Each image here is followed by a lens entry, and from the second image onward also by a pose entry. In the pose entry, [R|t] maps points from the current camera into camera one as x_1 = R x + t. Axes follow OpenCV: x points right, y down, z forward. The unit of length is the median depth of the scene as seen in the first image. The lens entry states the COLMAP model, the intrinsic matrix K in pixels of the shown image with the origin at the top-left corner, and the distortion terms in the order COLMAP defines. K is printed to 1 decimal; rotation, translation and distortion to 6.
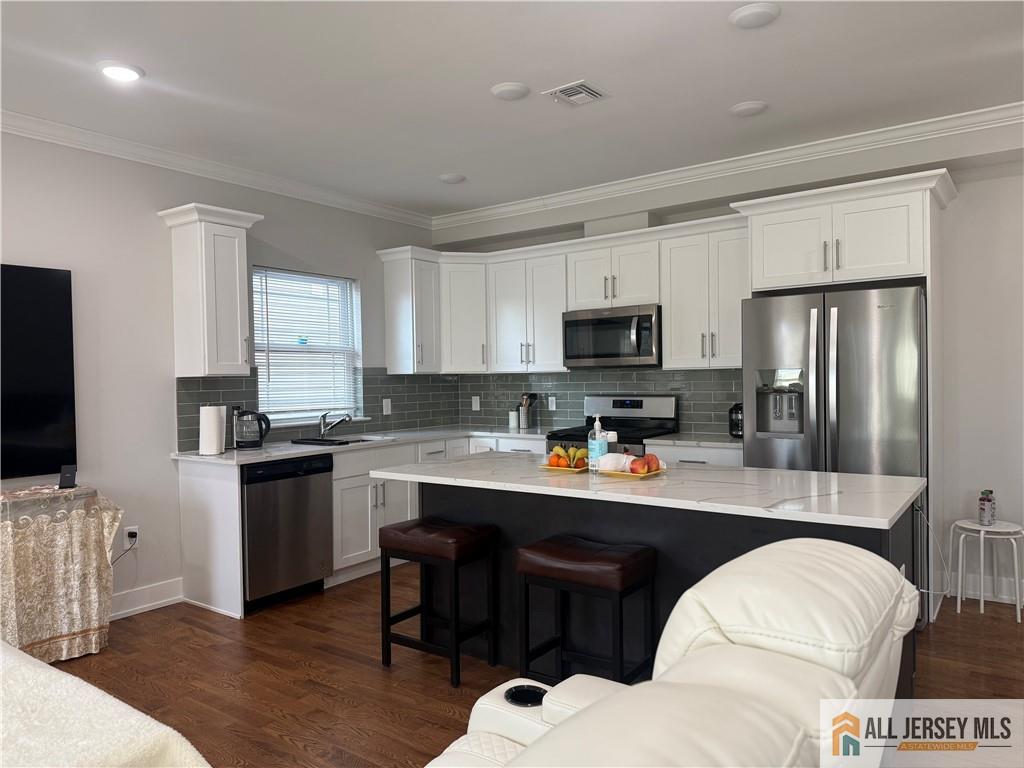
lens RADIAL K [[710.9, 0, 509.6], [0, 710.9, 393.0], [0, 0, 1]] dist [0.124148, -0.157764]
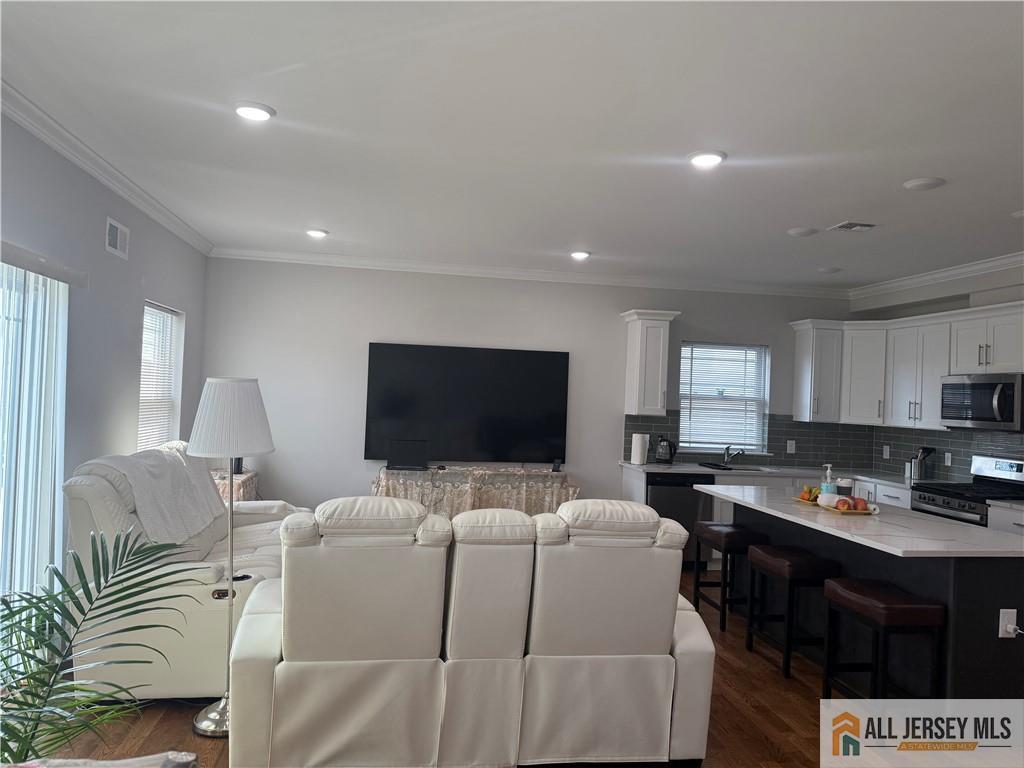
lens RADIAL K [[710.9, 0, 509.6], [0, 710.9, 393.0], [0, 0, 1]] dist [0.124148, -0.157764]
pose [[0.708371, 0.044325, -0.704447, 0.394934], [-0.071533, 0.997396, -0.009173, -0.029818], [0.702207, 0.056889, 0.709697, -0.257122]]
